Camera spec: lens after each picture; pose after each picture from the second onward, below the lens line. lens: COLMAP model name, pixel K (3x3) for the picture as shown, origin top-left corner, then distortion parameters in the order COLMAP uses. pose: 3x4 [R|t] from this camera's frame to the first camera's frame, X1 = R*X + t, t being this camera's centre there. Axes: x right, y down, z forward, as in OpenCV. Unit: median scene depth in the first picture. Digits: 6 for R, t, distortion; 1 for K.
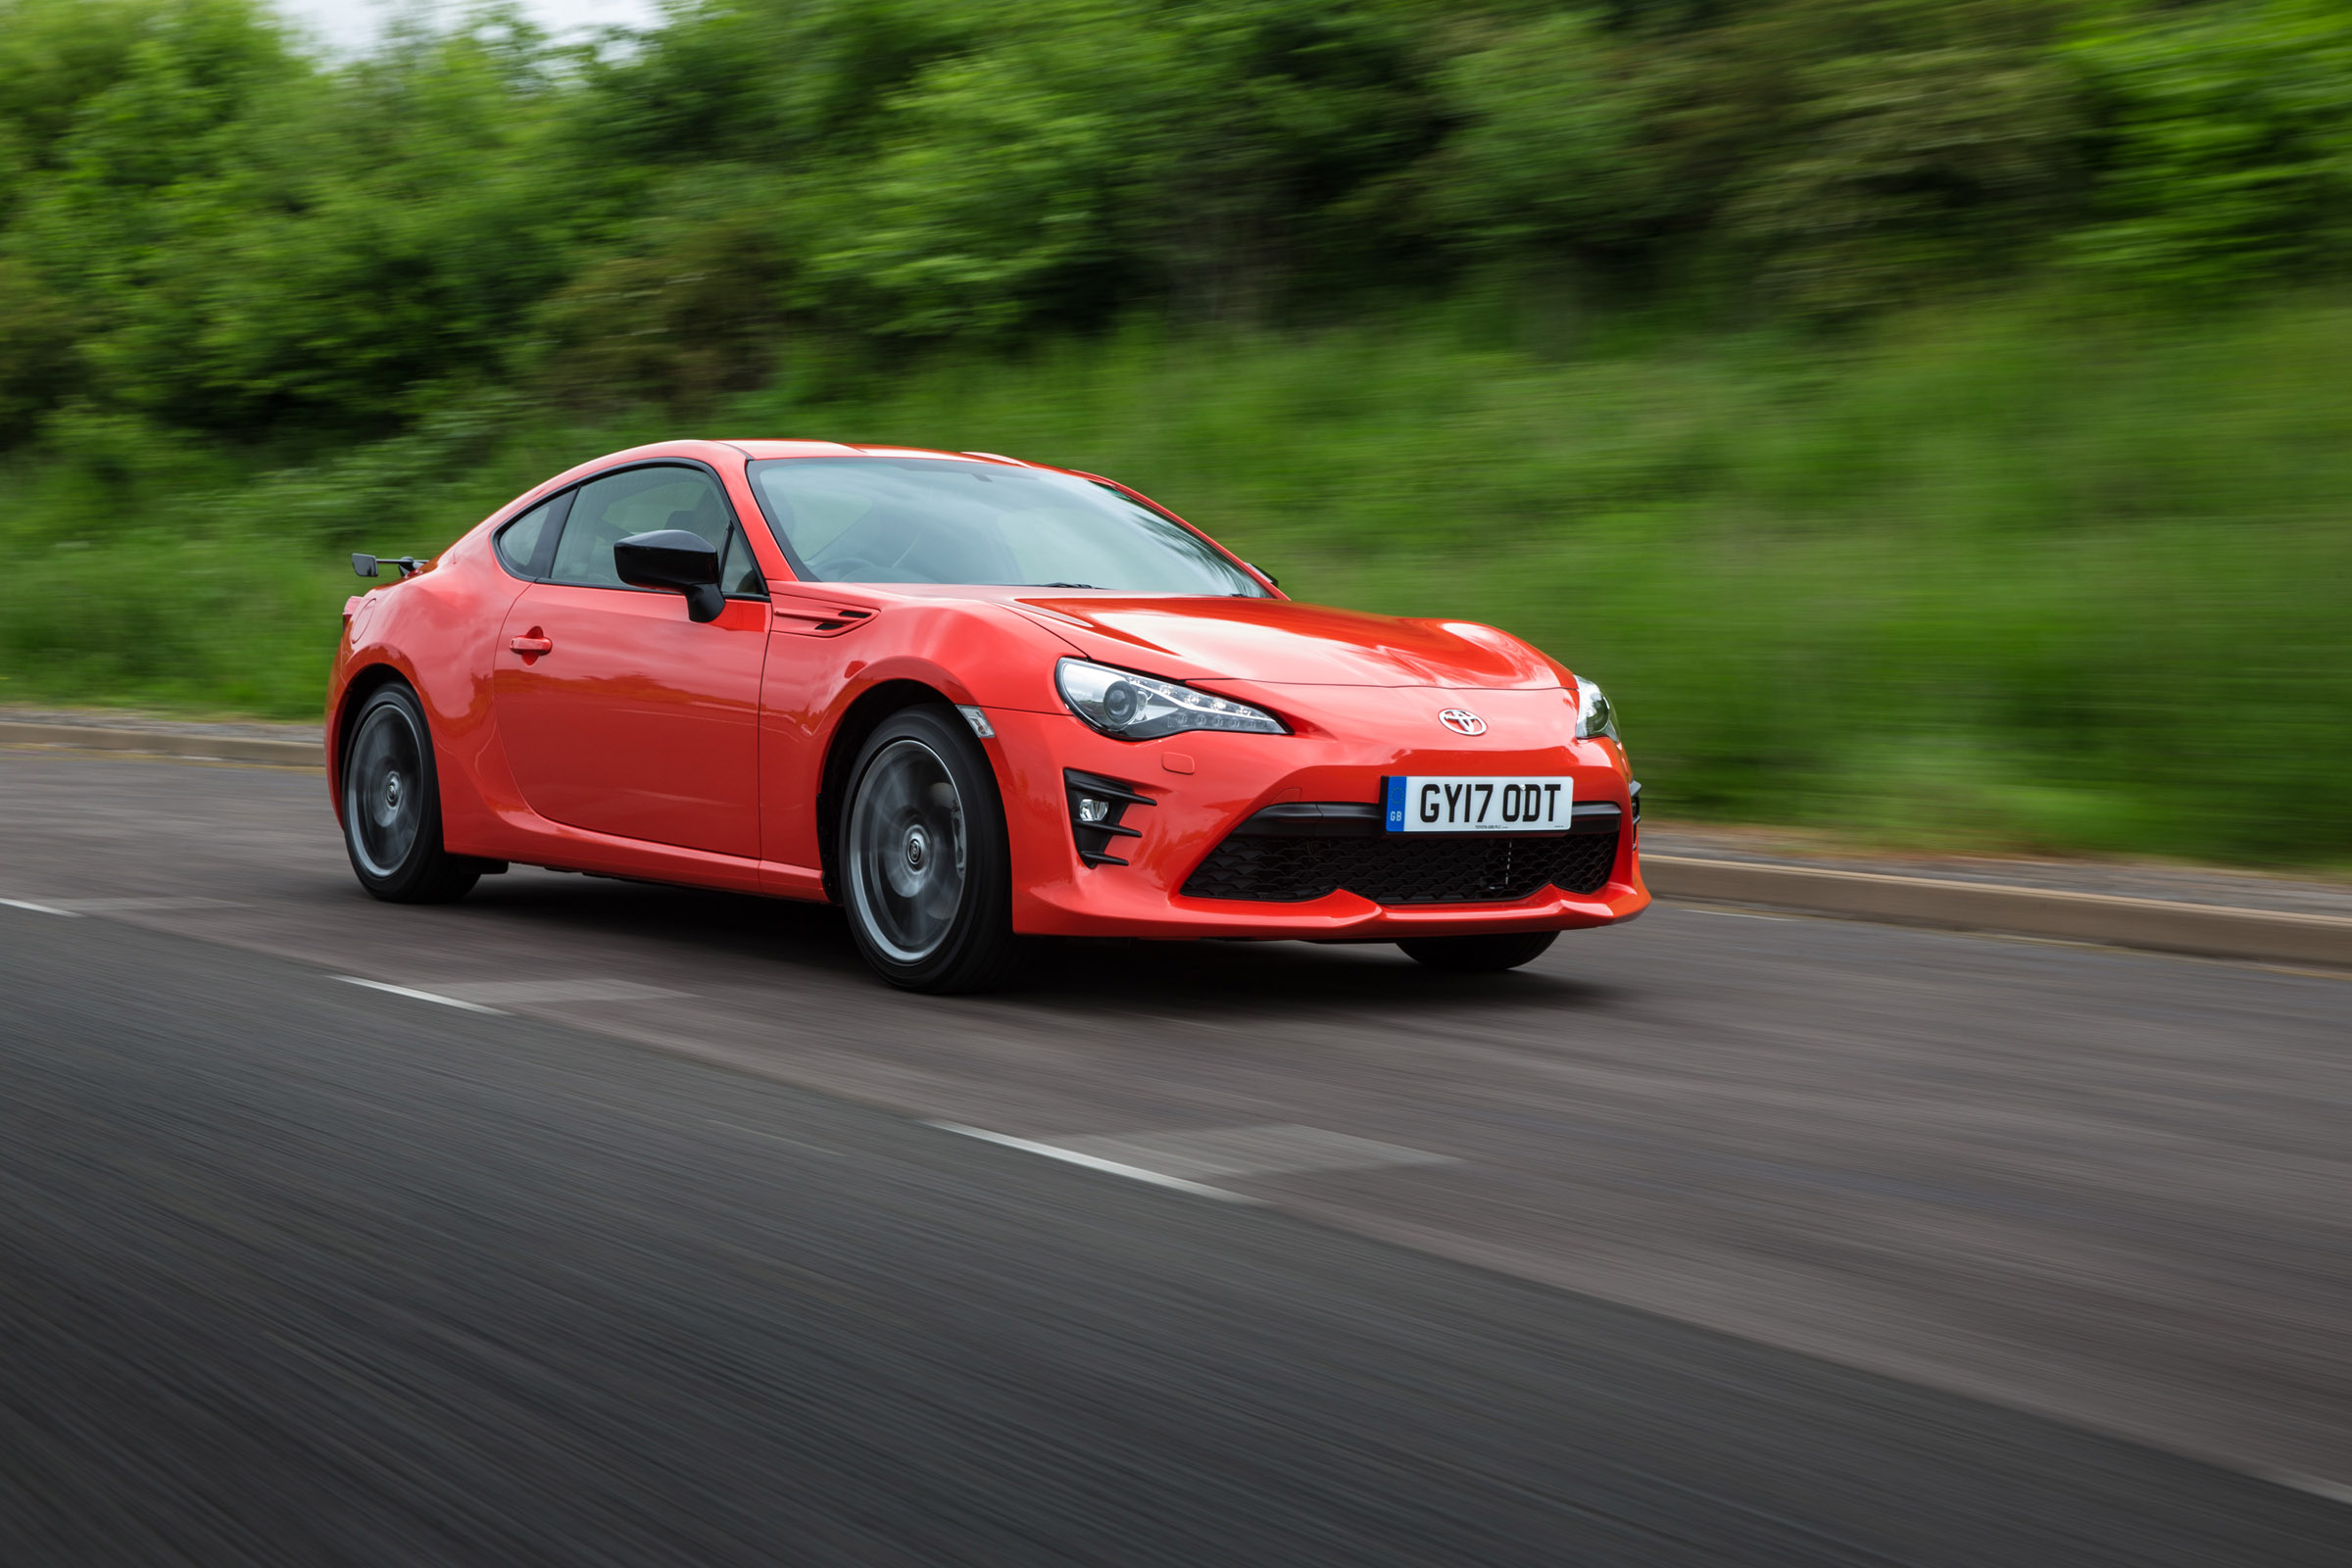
lens RADIAL K [[3355.6, 0, 1179.3], [0, 3355.6, 786.1], [0, 0, 1]] dist [0.018030, 0.000000]
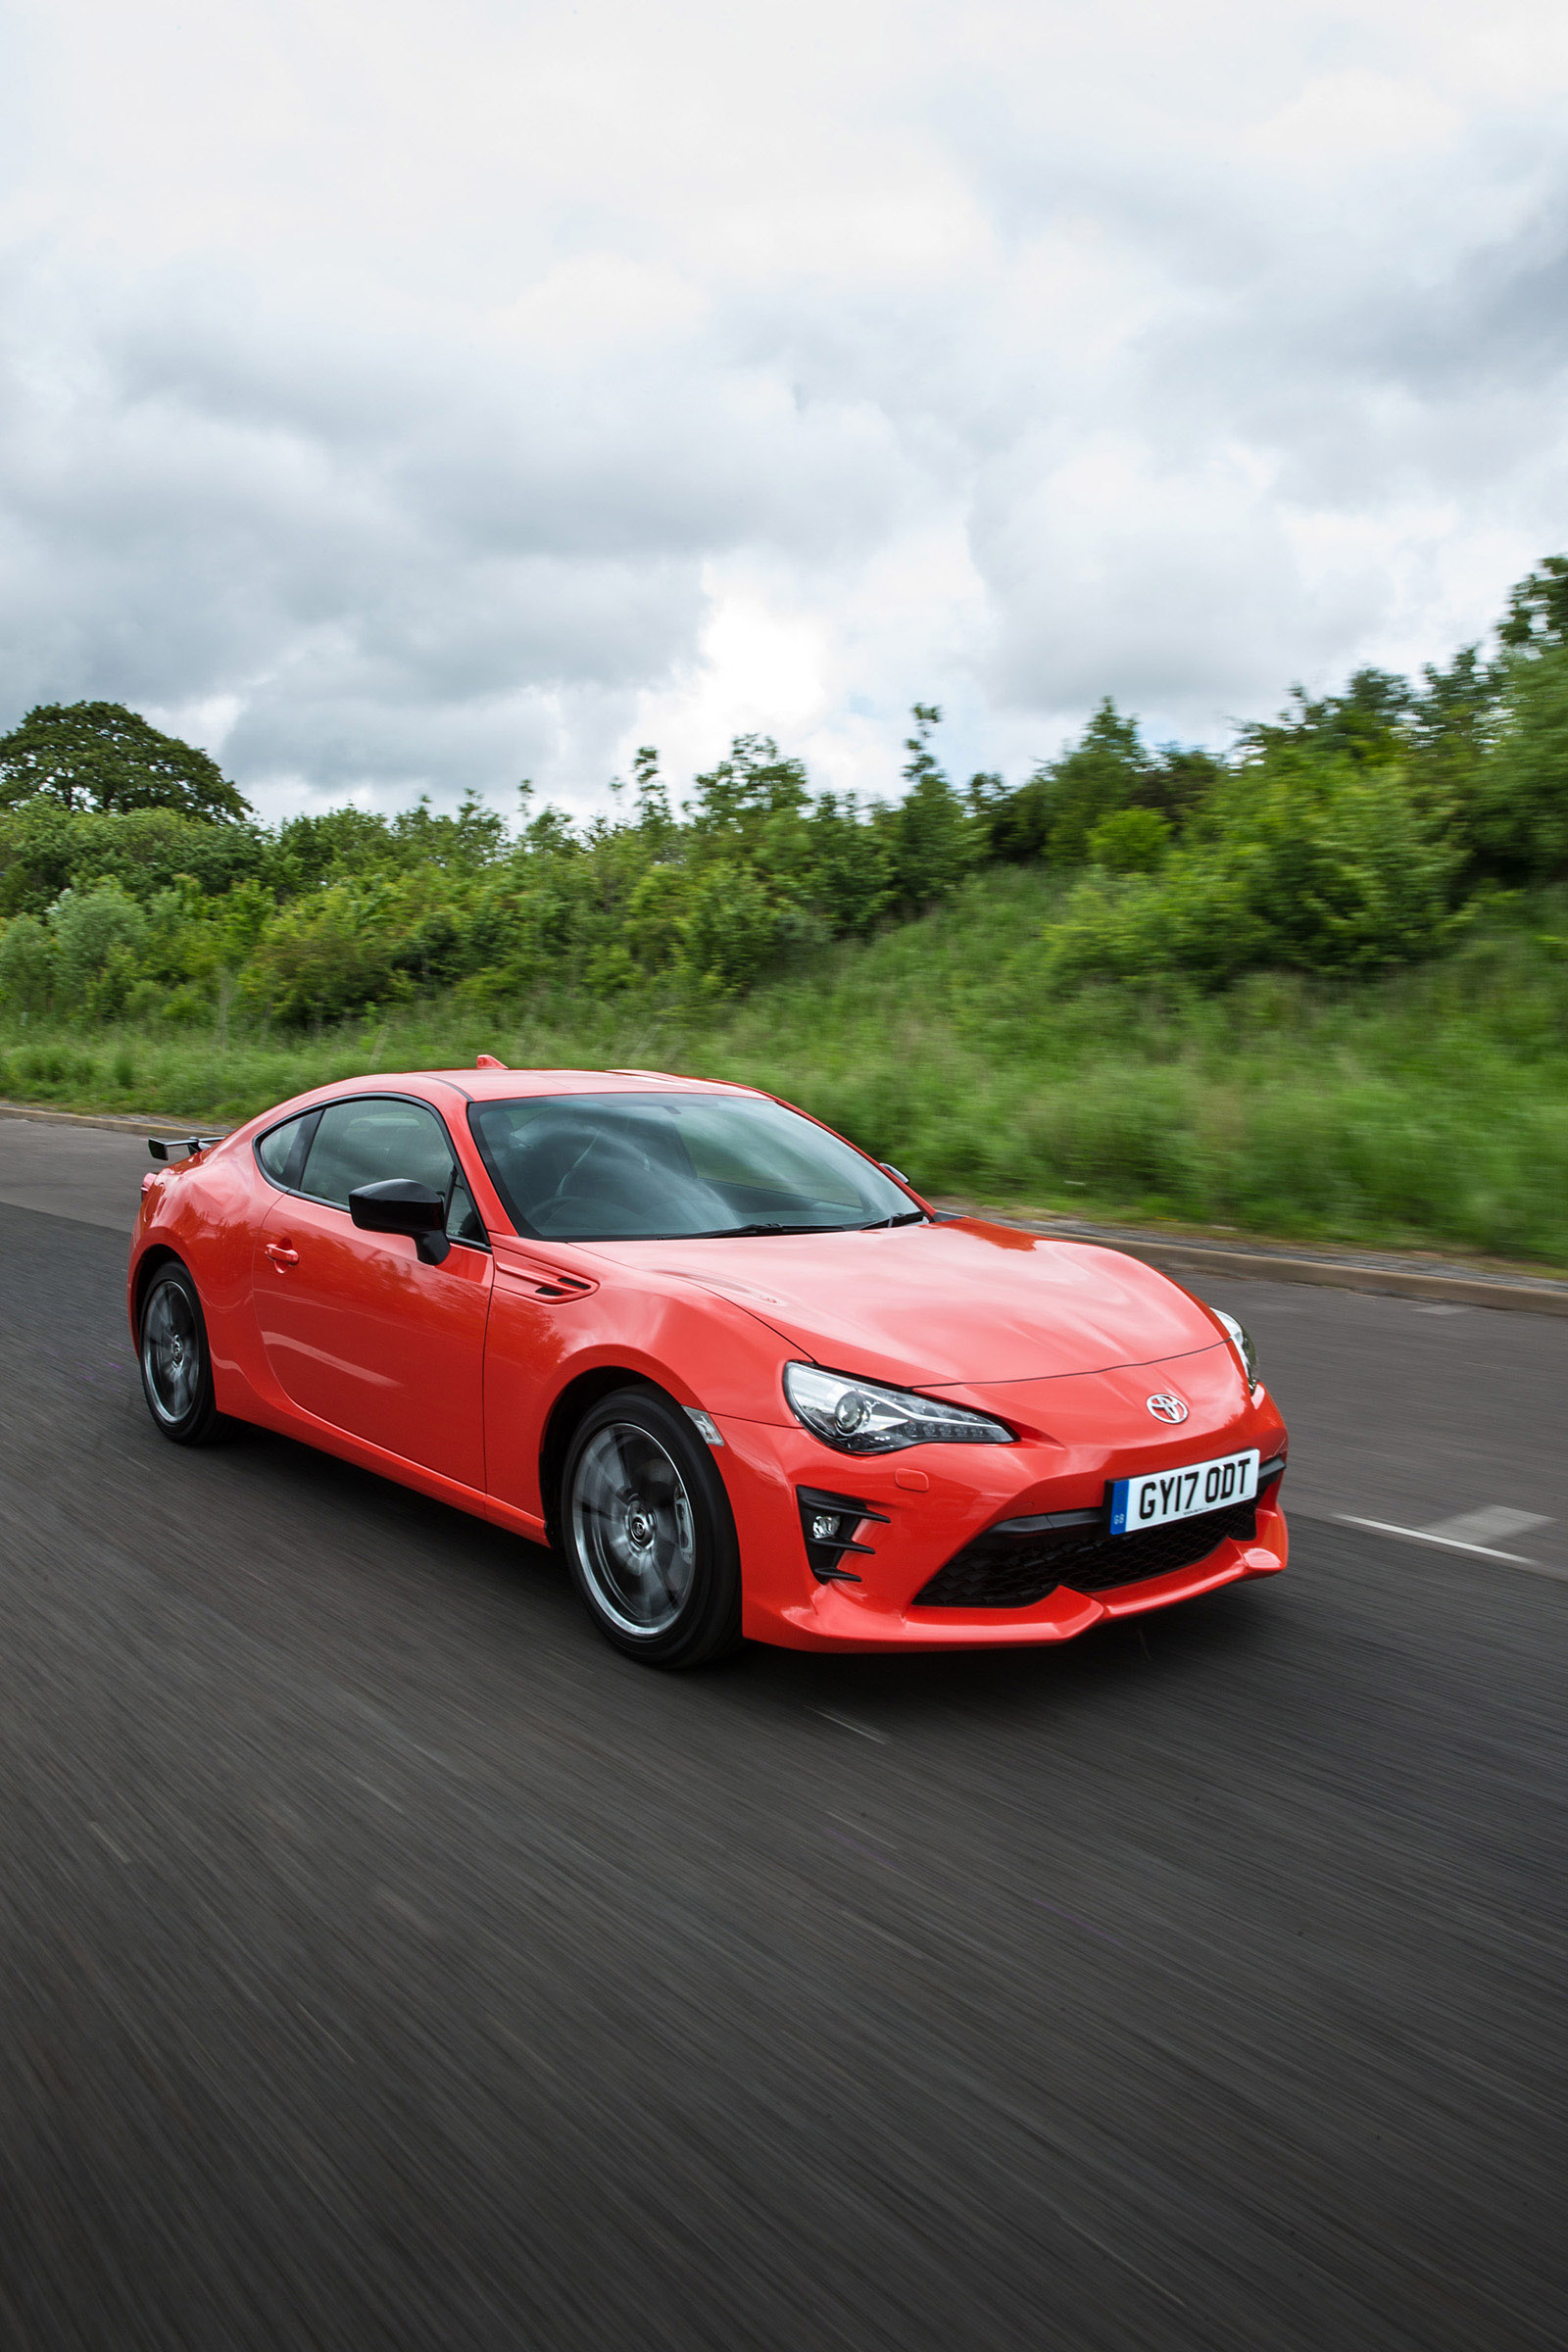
lens RADIAL K [[1797.4, 0, 782.4], [0, 1797.4, 1176.8], [0, 0, 1]] dist [-0.102659, -0.001148]
pose [[0.998660, -0.004634, 0.051545, -0.064062], [0.002330, 0.998999, 0.044679, -0.117873], [-0.051701, -0.044499, 0.997671, 0.465192]]
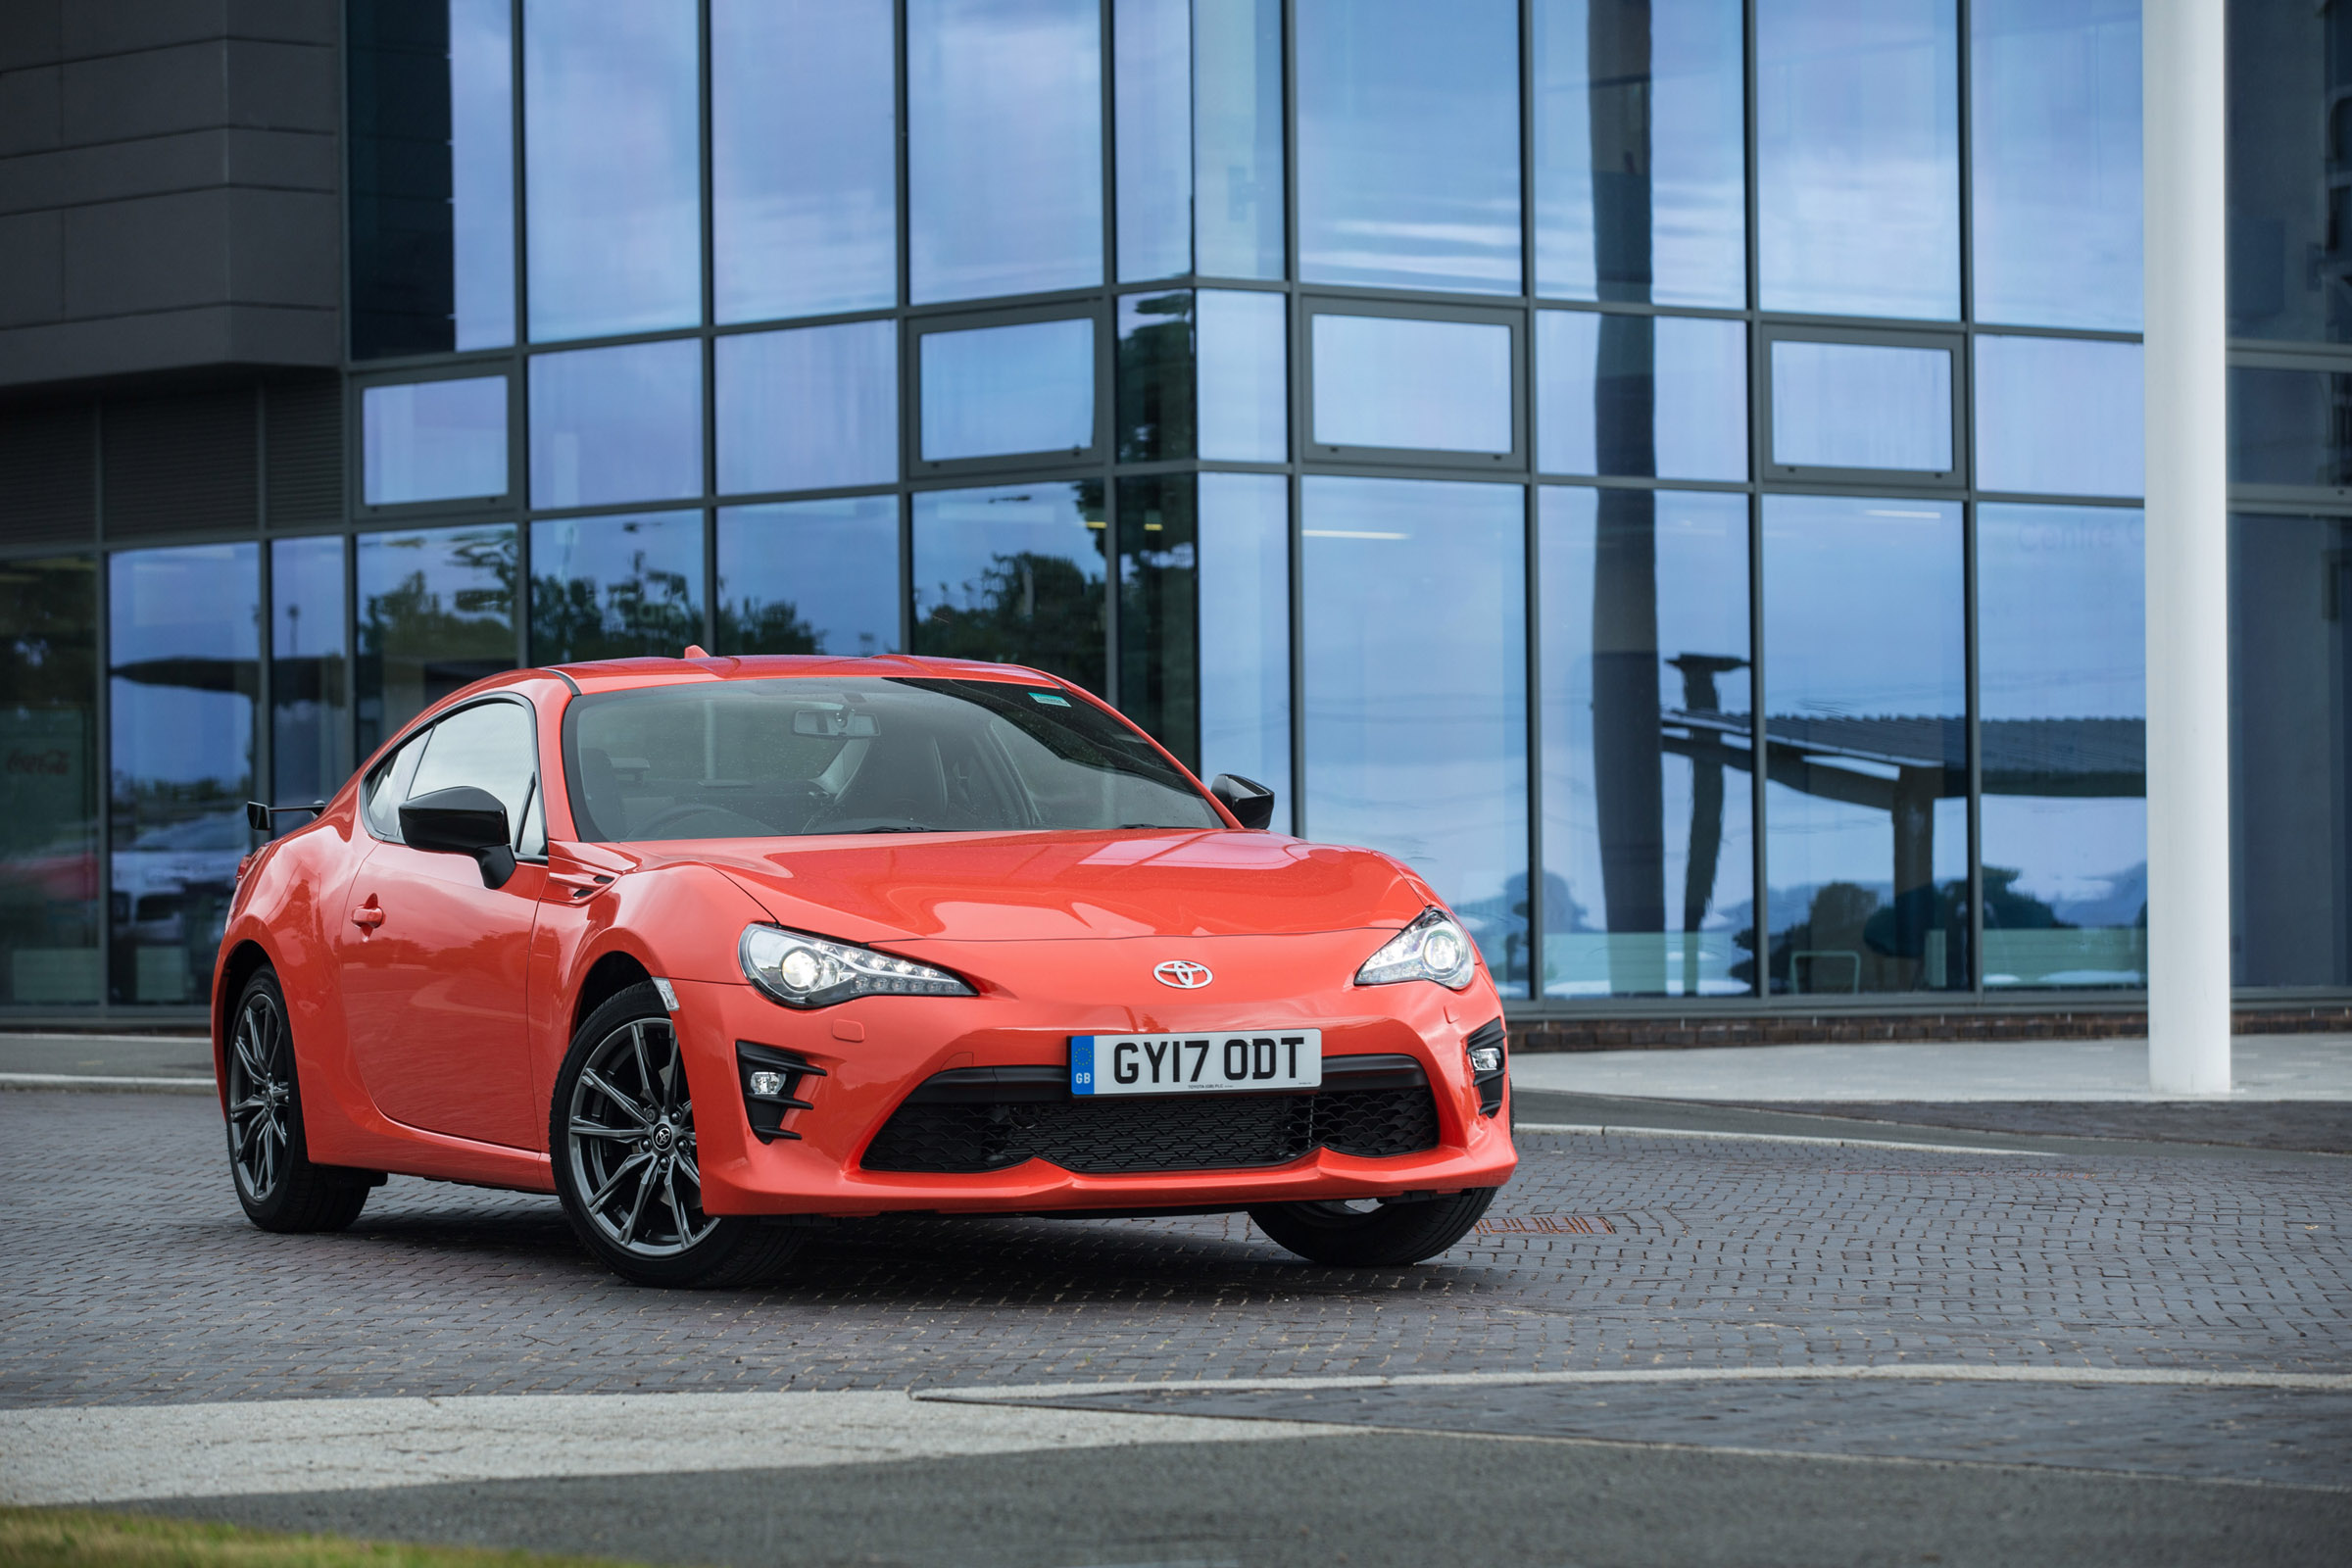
lens RADIAL K [[8746.3, 0, 1178.8], [0, 8746.3, 786.4], [0, 0, 1]] dist [-0.215902, 0.000000]
pose [[0.963029, -0.044774, -0.265651, 0.738748], [0.035674, 0.998603, -0.038984, 0.023579], [0.267025, 0.028066, 0.963281, -1.346858]]
